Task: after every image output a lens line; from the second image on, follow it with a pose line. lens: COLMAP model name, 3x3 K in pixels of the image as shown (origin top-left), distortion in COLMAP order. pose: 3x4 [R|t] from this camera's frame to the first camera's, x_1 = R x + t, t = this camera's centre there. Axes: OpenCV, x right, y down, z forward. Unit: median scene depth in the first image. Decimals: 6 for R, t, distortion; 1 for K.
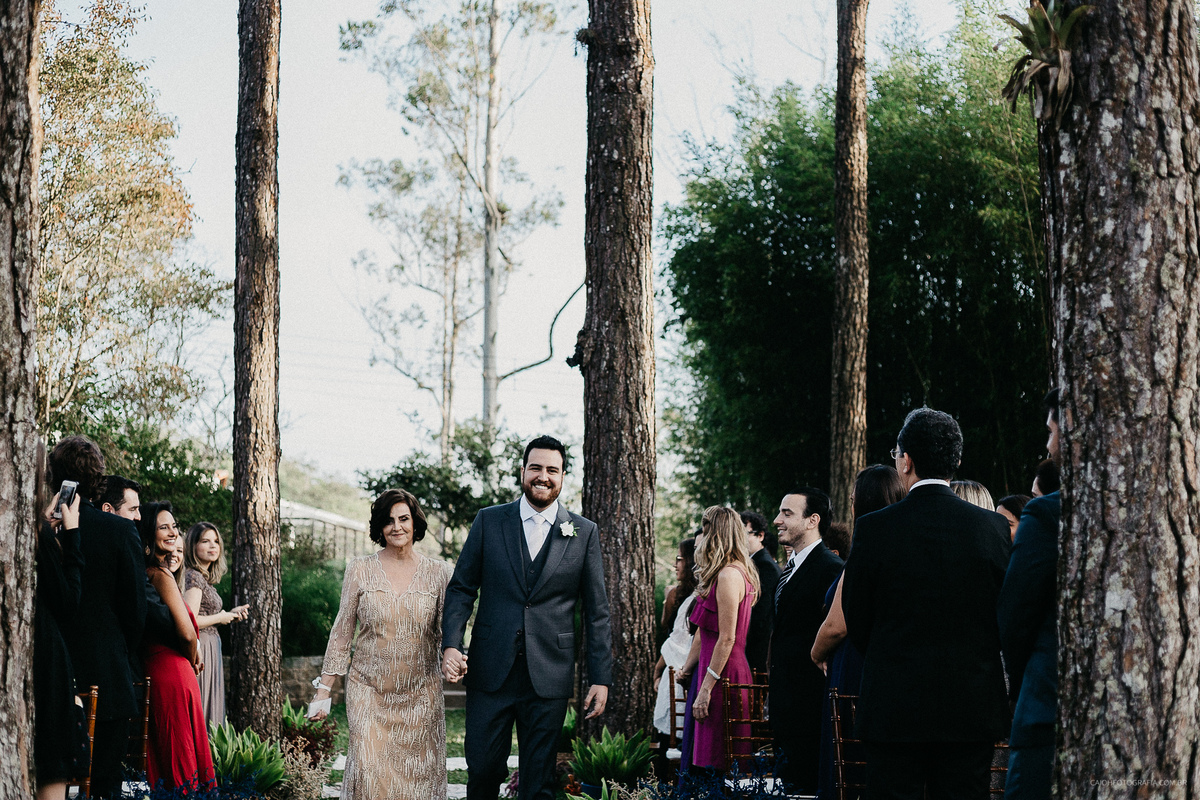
lens RADIAL K [[1753.1, 0, 614.8], [0, 1753.1, 398.3], [0, 0, 1]] dist [-0.078467, -0.145074]
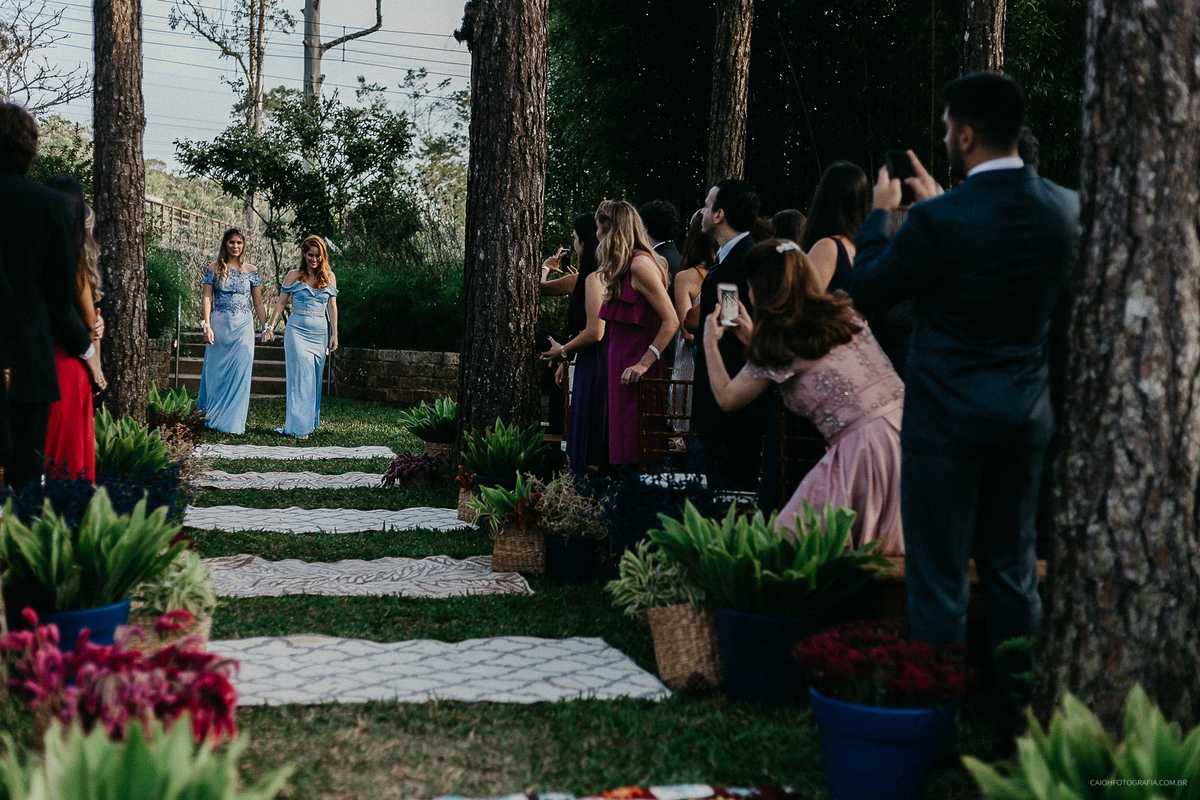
lens RADIAL K [[1825.1, 0, 600.0], [0, 1825.1, 400.0], [0, 0, 1]] dist [0.014081, -0.039942]
pose [[0.994243, 0.019553, 0.105346, -0.109557], [-0.037663, 0.984241, 0.172775, -0.001027], [-0.100307, -0.175748, 0.979312, -0.006083]]
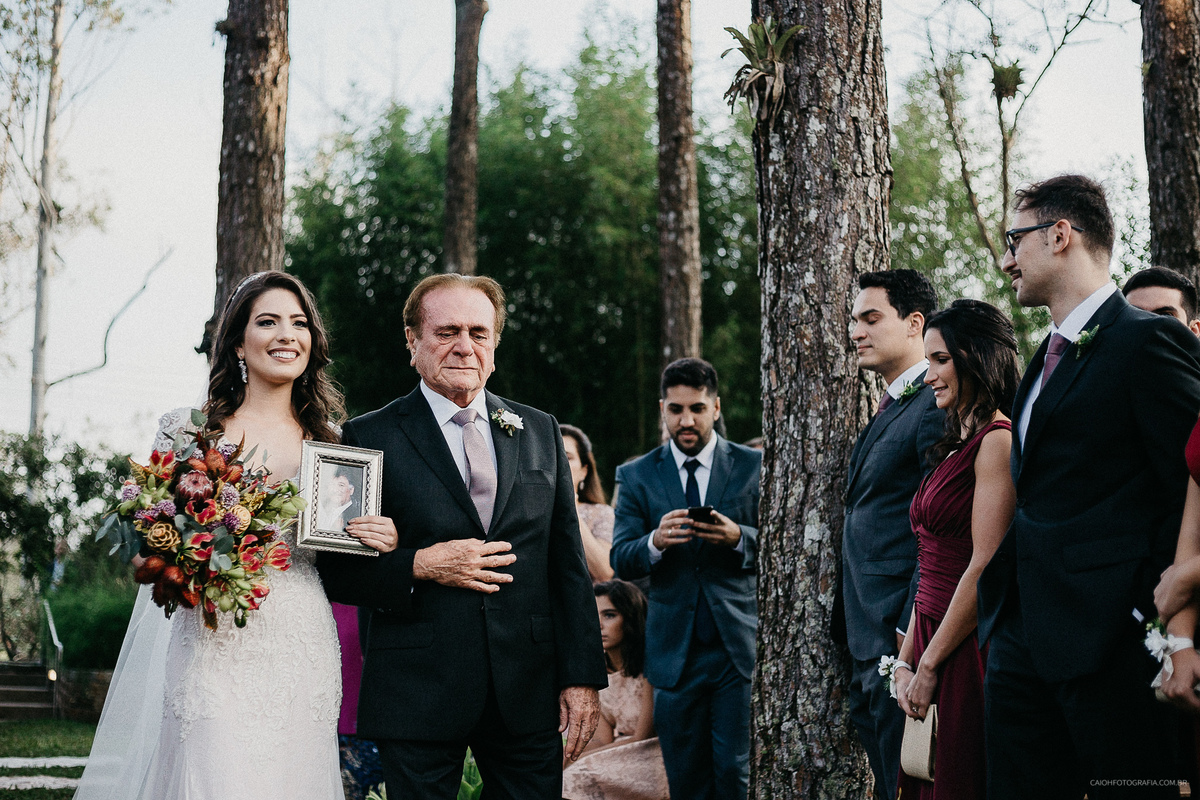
lens RADIAL K [[1824.4, 0, 600.0], [0, 1824.4, 400.0], [0, 0, 1]] dist [-0.095086, -0.050920]
pose [[0.967342, 0.036243, 0.250870, -0.137986], [-0.031968, 0.999266, -0.021098, 0.049242], [-0.251451, 0.012389, 0.967791, -0.129635]]
